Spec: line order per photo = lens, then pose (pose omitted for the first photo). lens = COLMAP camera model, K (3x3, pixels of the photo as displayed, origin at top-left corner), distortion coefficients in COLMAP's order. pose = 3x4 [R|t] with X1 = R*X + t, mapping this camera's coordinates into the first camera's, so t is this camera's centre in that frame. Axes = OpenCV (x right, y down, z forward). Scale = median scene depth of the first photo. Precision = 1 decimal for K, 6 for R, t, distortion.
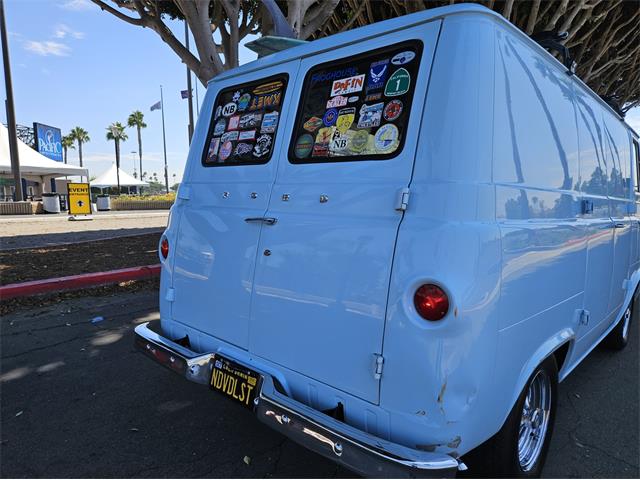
lens RADIAL K [[438.6, 0, 318.3], [0, 438.6, 248.0], [0, 0, 1]] dist [0.066055, -0.031164]
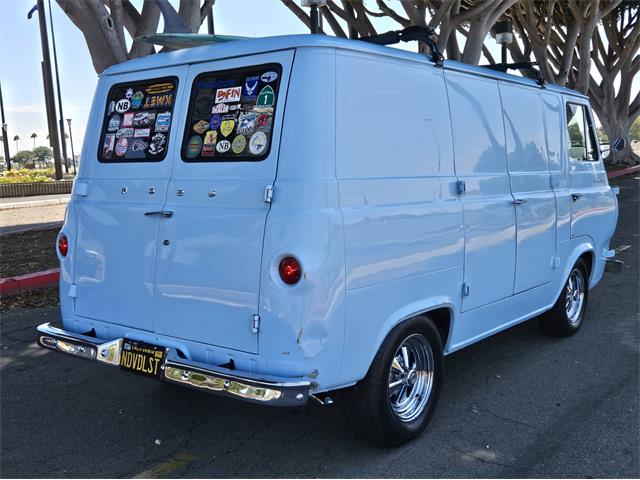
lens RADIAL K [[722.1, 0, 308.2], [0, 722.1, 254.0], [0, 0, 1]] dist [0.094154, 0.000000]
pose [[0.997052, -0.050186, 0.058045, 0.124989], [0.049617, 0.998705, 0.011200, 0.034198], [-0.058532, -0.008287, 0.998251, -0.801220]]
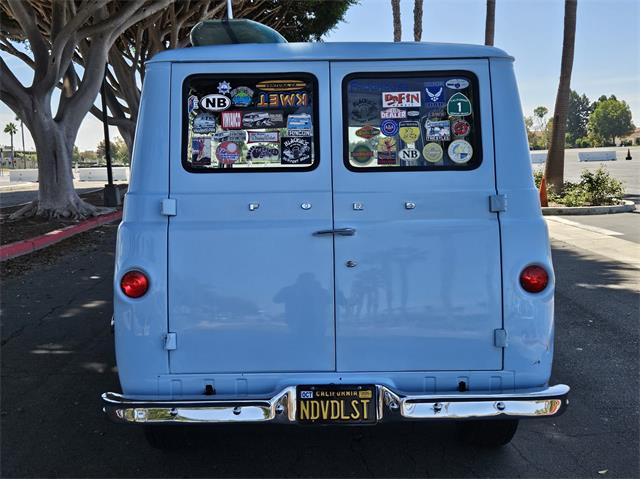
lens RADIAL K [[560.5, 0, 317.4], [0, 560.5, 247.5], [0, 0, 1]] dist [0.049237, -0.004205]
pose [[0.724597, -0.127707, 0.677237, -0.921573], [0.110318, 0.991503, 0.068935, -0.110176], [-0.680286, 0.024761, 0.732528, 0.125406]]
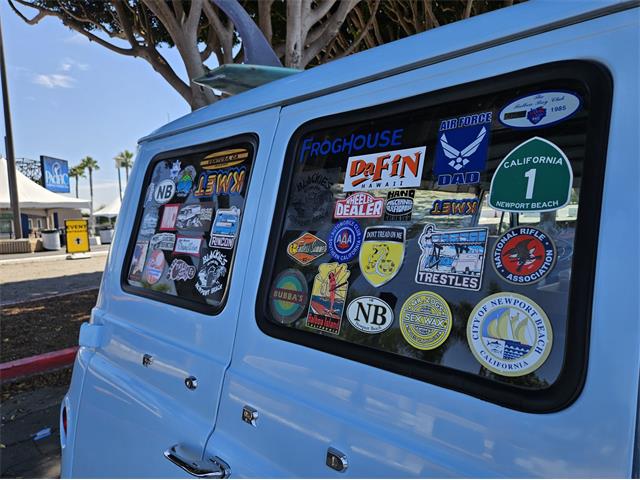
lens RADIAL K [[438.6, 0, 320.8], [0, 438.6, 244.9], [0, 0, 1]] dist [0.066055, -0.031164]
pose [[0.999236, -0.032853, -0.021158, 0.011481], [0.031851, 0.998431, -0.046050, -0.241130], [0.022637, 0.045341, 0.998715, 0.499650]]
